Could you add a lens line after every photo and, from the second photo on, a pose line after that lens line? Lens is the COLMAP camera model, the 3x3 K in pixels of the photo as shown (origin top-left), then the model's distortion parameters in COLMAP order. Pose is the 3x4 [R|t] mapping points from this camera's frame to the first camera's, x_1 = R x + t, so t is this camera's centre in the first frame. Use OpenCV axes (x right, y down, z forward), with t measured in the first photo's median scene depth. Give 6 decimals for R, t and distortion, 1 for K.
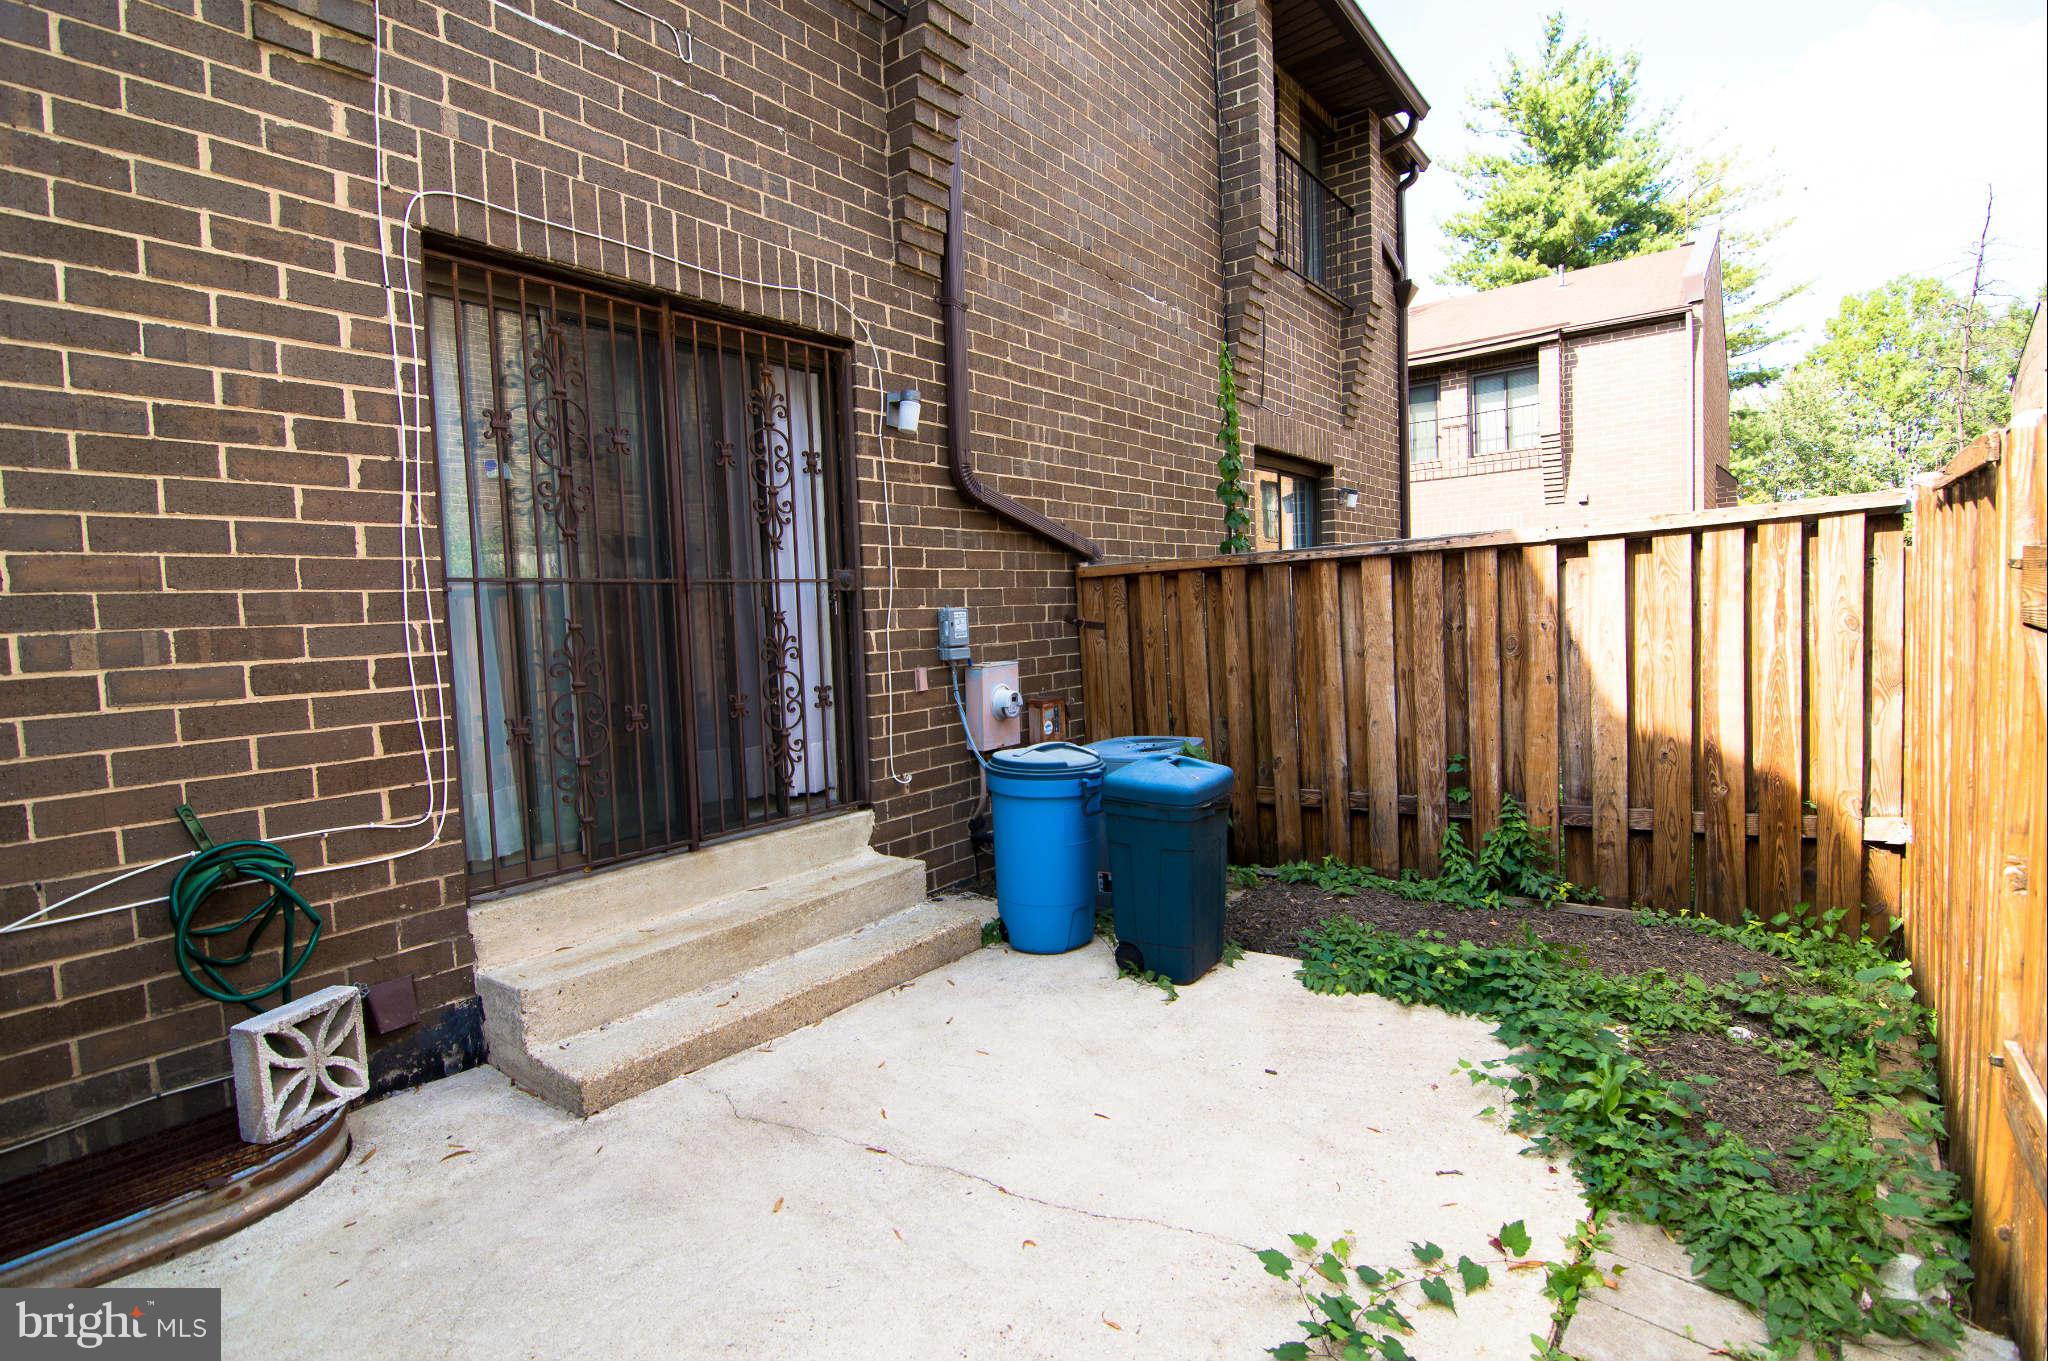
lens RADIAL K [[992.5, 0, 1019.4], [0, 992.5, 671.1], [0, 0, 1]] dist [0.002428, -0.015918]
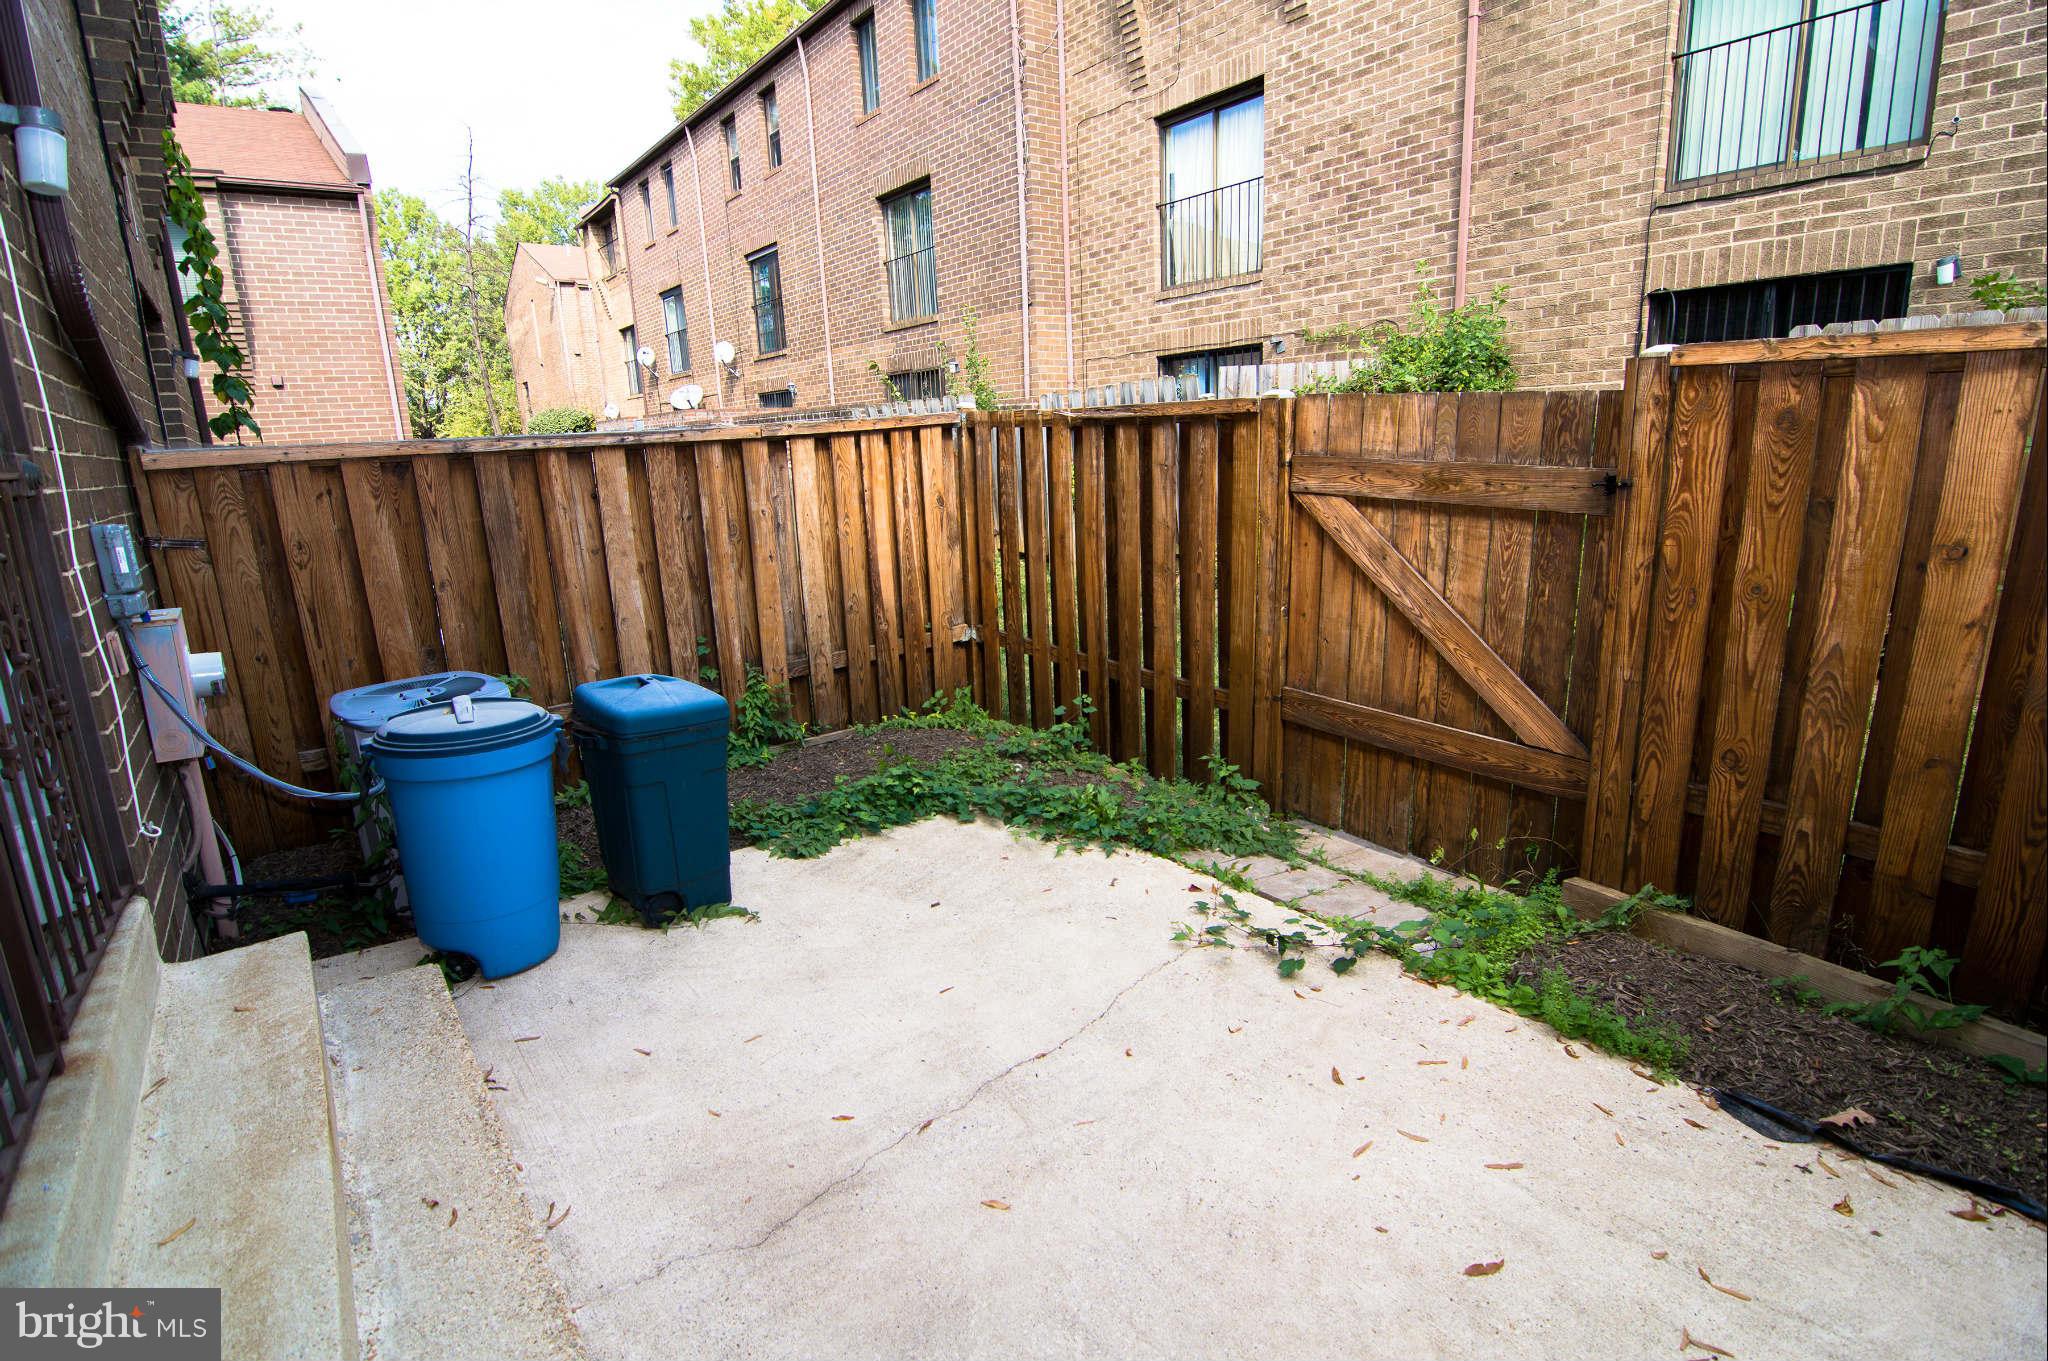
lens RADIAL K [[992.5, 0, 1019.4], [0, 992.5, 671.1], [0, 0, 1]] dist [0.002428, -0.015918]
pose [[0.290532, -0.187917, 0.938231, -0.505684], [0.087361, 0.981640, 0.169559, -0.033903], [-0.952869, 0.032702, 0.301615, 0.370304]]
